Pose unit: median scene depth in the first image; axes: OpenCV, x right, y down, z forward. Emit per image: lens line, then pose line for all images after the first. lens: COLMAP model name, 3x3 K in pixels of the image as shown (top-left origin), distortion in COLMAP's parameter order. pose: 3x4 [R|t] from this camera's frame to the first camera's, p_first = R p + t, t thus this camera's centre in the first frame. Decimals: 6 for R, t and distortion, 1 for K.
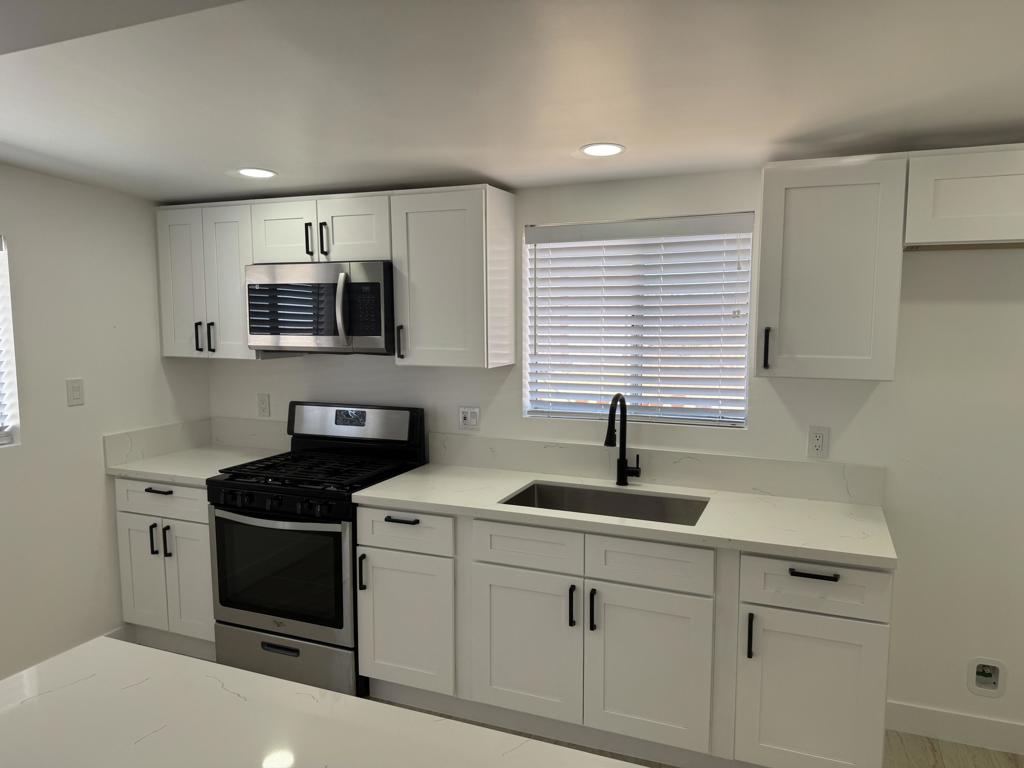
lens RADIAL K [[721.4, 0, 509.7], [0, 721.4, 389.0], [0, 0, 1]] dist [0.072302, -0.090865]
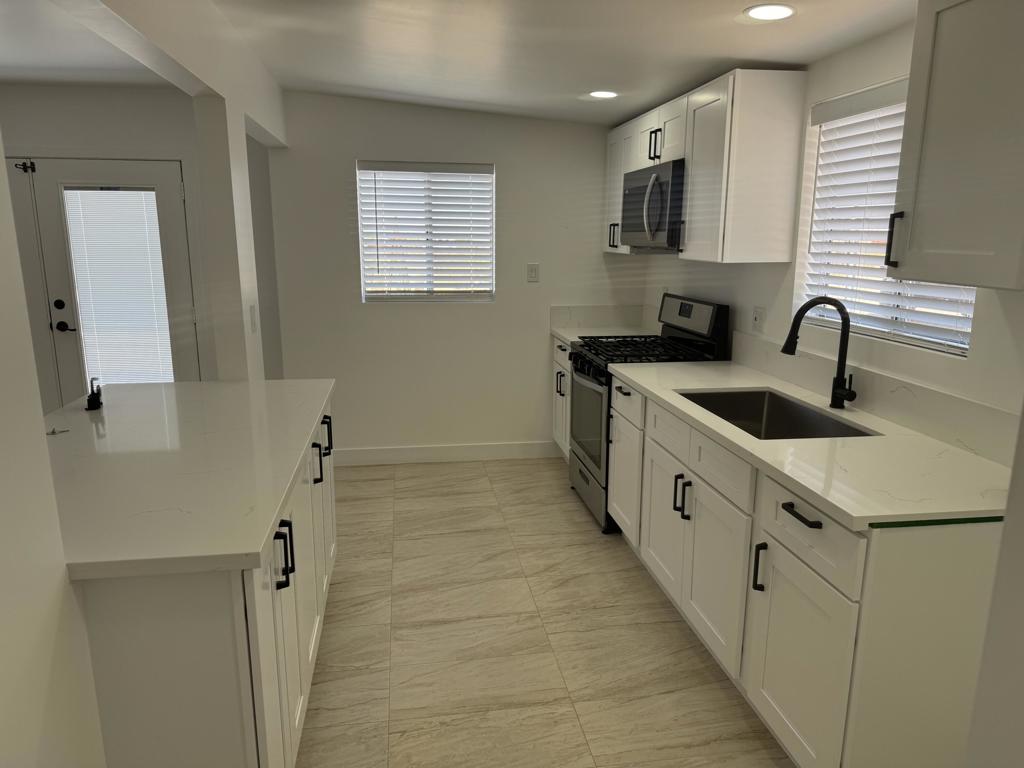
lens RADIAL K [[721.4, 0, 509.7], [0, 721.4, 389.0], [0, 0, 1]] dist [0.072302, -0.090865]
pose [[0.520085, 0.184393, -0.833973, 0.653509], [-0.098301, 0.982852, 0.156008, 0.014224], [0.848439, 0.000843, 0.529293, 0.210165]]
